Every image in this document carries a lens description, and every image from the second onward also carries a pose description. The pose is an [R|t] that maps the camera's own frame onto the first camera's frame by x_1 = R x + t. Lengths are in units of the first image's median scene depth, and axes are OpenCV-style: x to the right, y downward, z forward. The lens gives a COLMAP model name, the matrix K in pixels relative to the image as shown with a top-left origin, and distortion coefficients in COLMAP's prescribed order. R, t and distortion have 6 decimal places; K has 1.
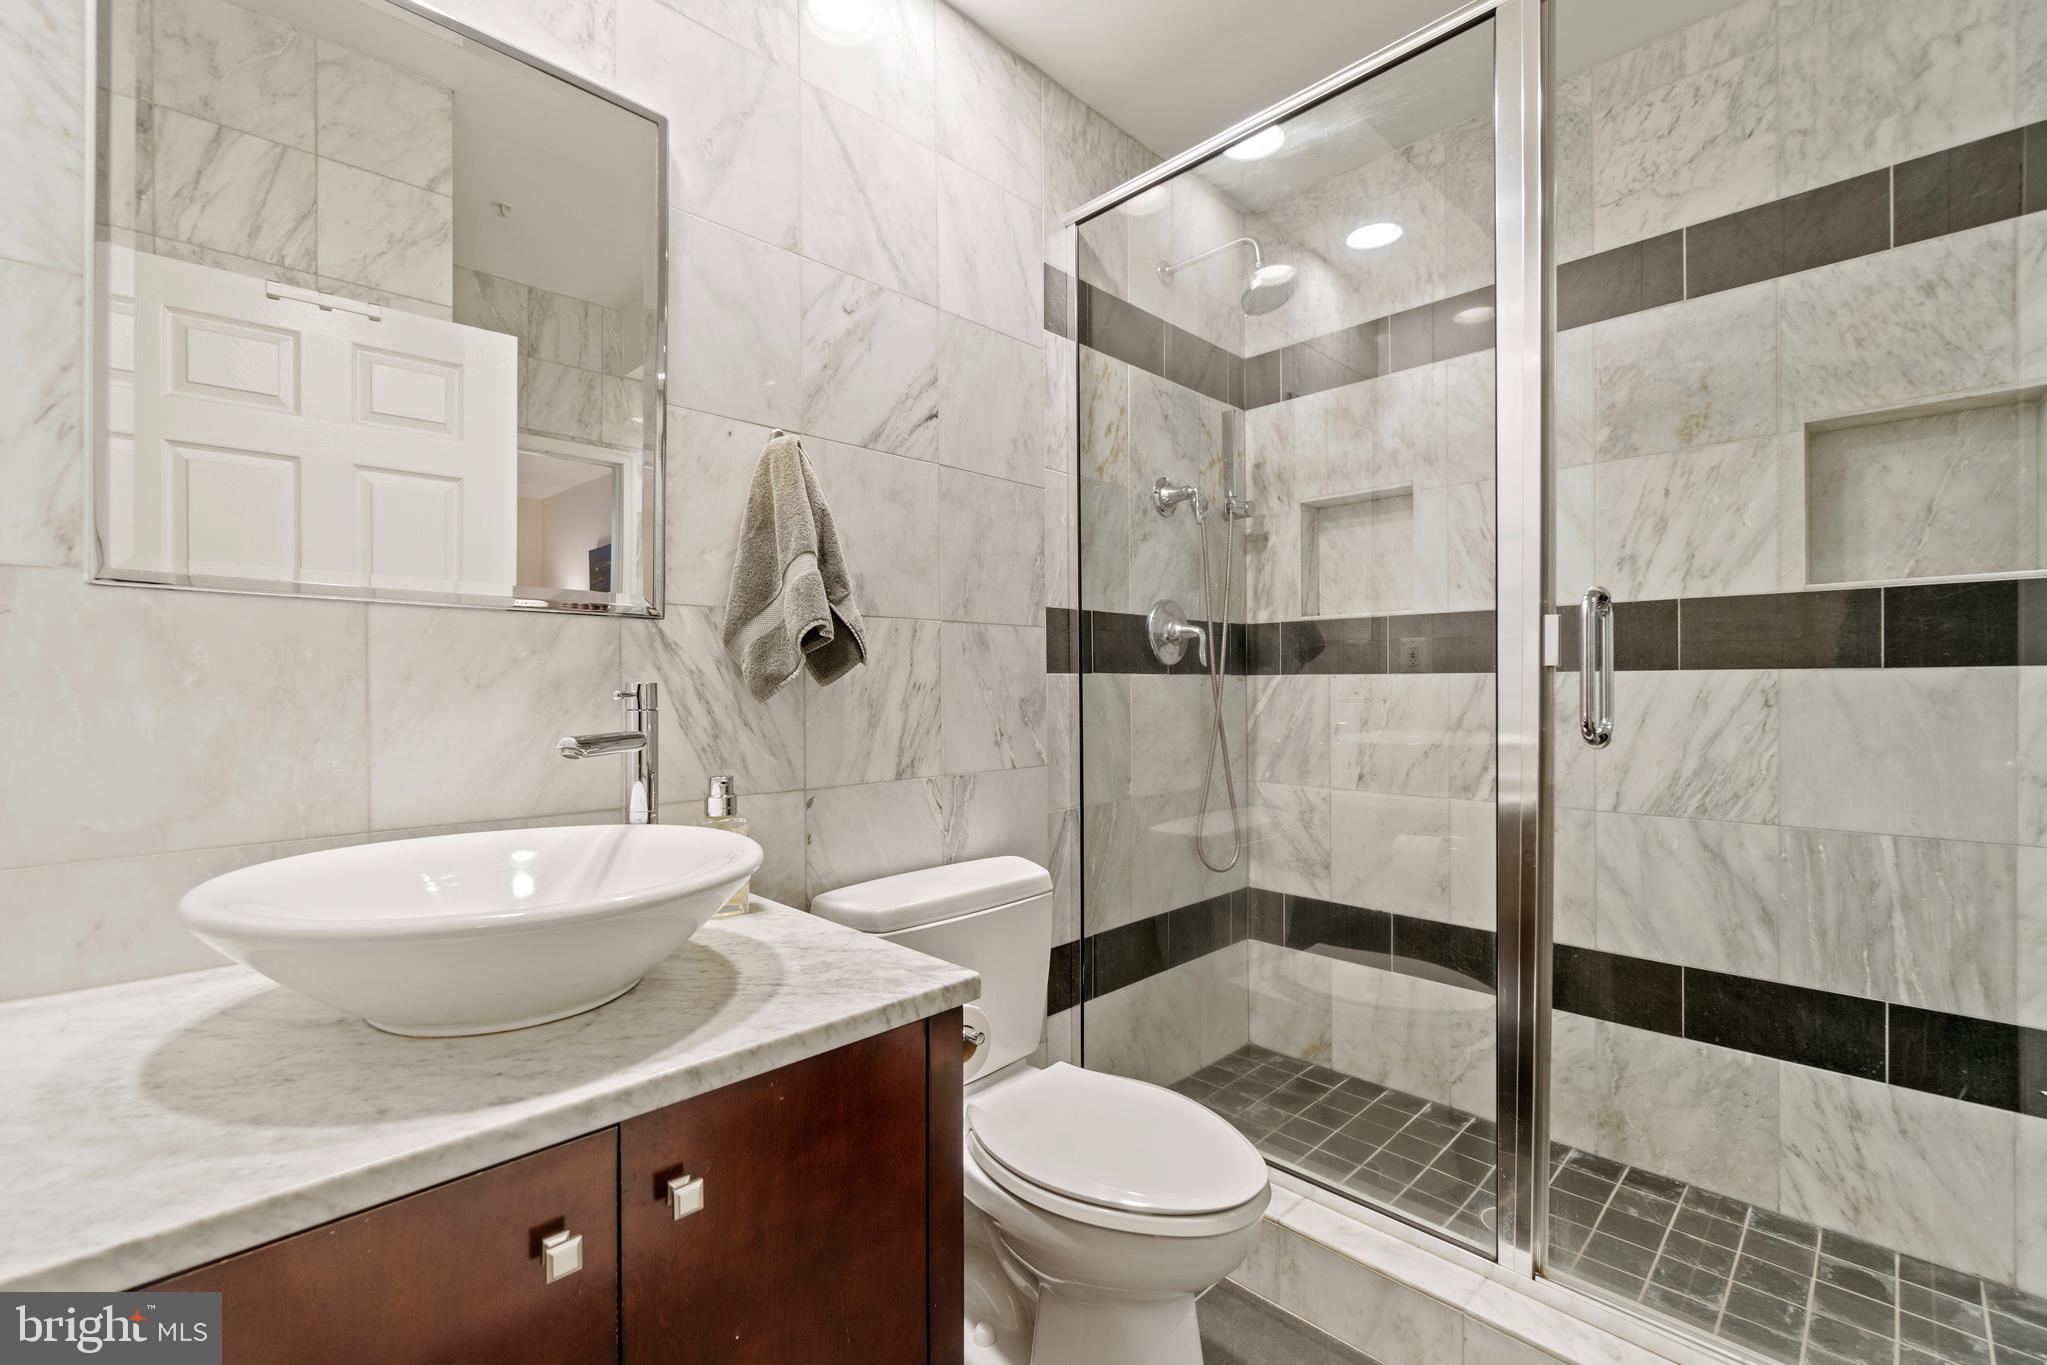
lens RADIAL K [[881.2, 0, 1033.9], [0, 881.2, 682.0], [0, 0, 1]] dist [-0.000937, -0.000443]
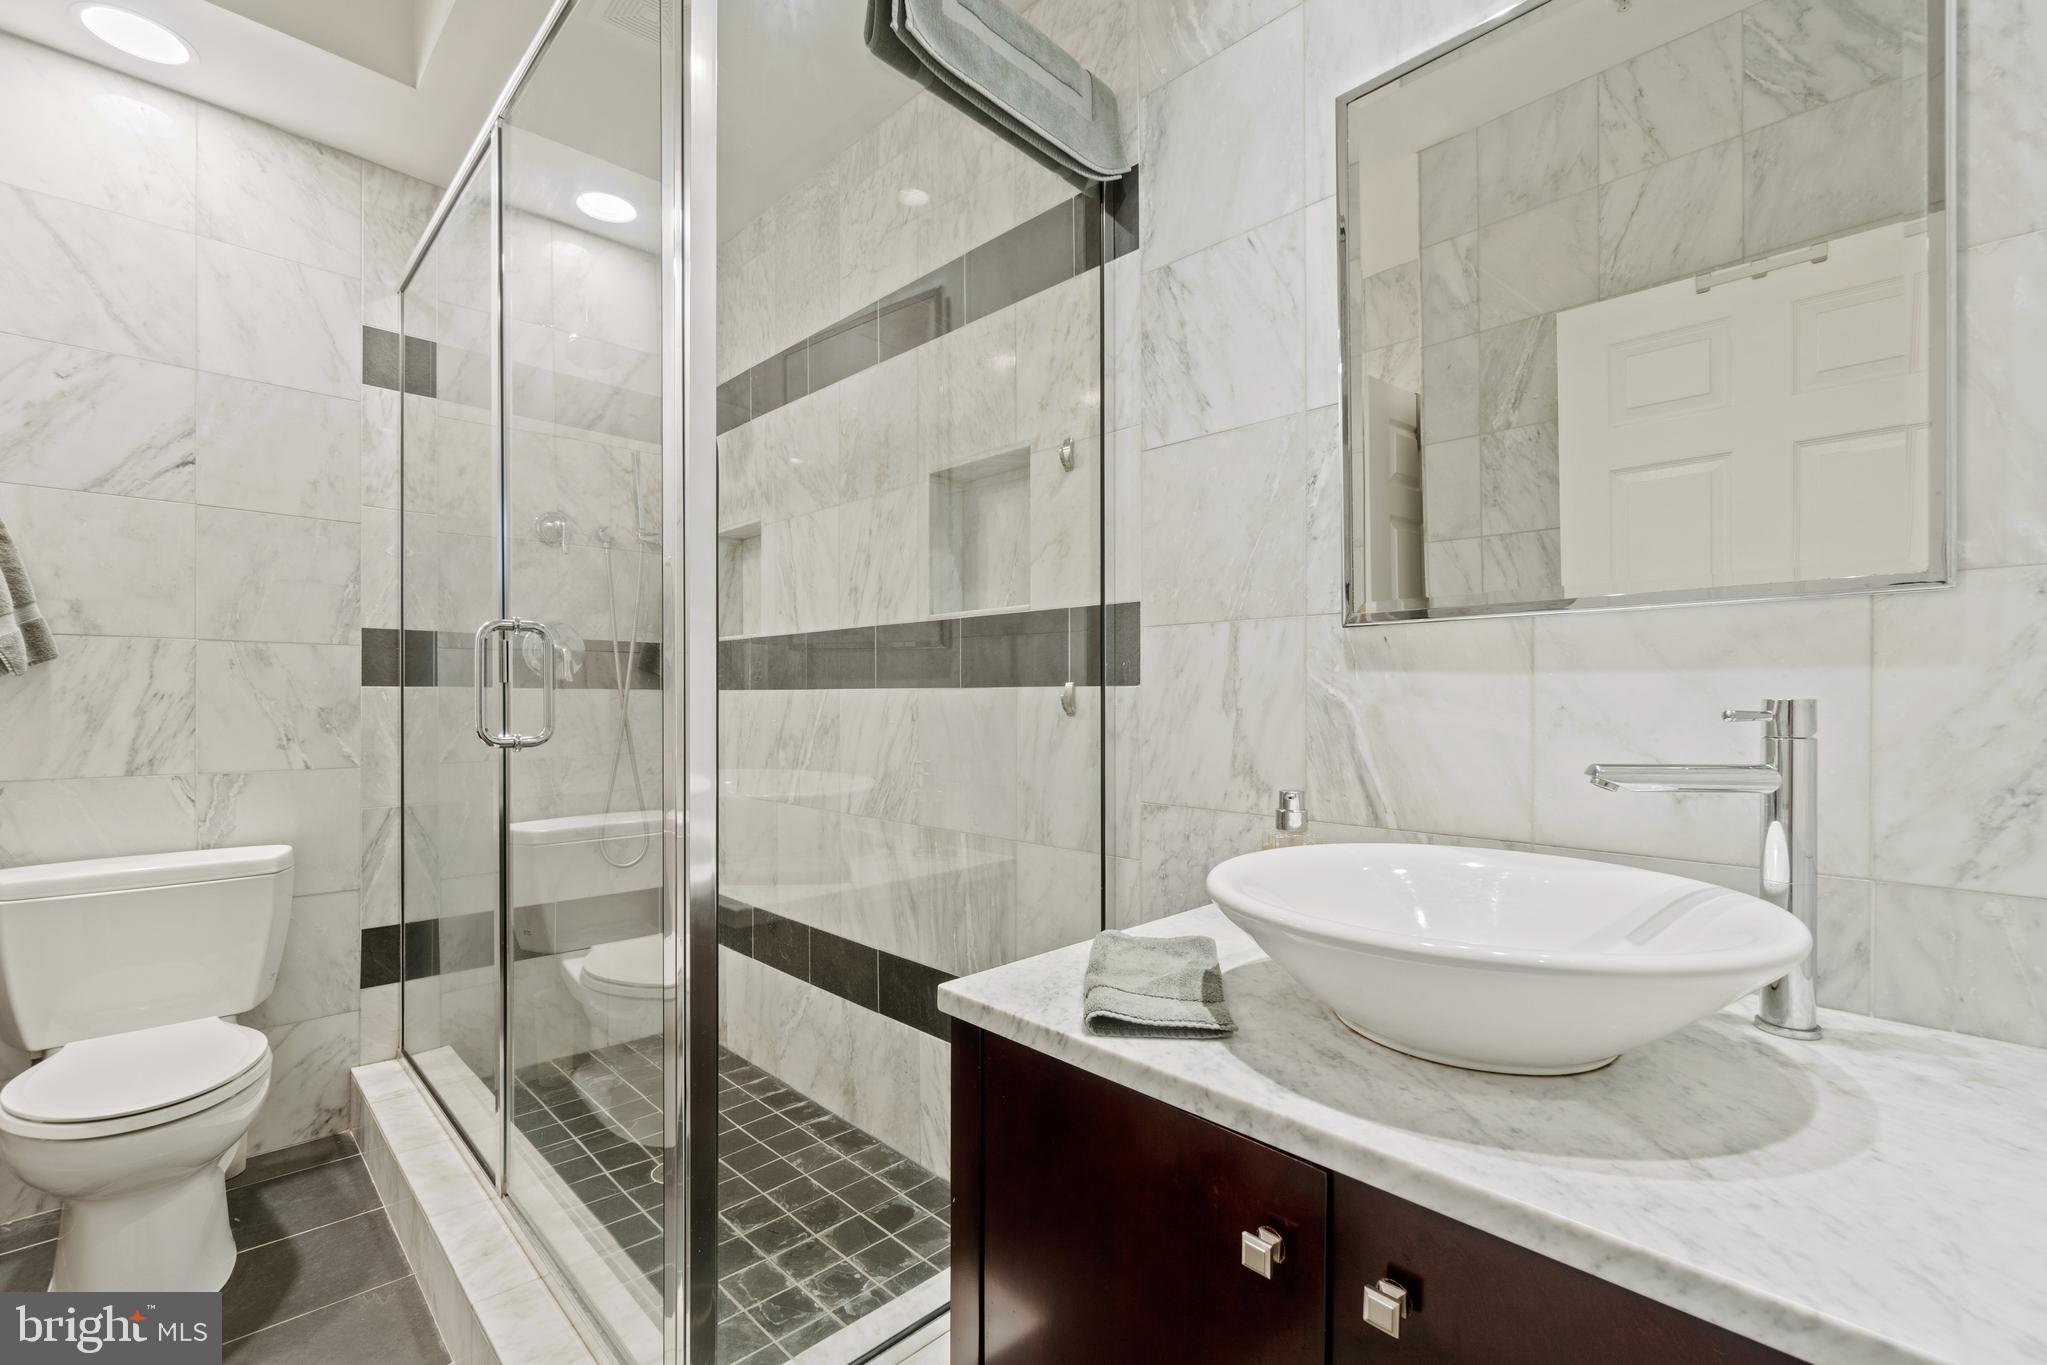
lens RADIAL K [[881.2, 0, 1008.5], [0, 881.2, 694.1], [0, 0, 1]] dist [-0.000937, -0.000443]
pose [[0.999902, 0.009562, -0.010241, 0.961647], [-0.009603, 0.999946, -0.003970, -0.003457], [0.010203, 0.004068, 0.999940, -0.142207]]
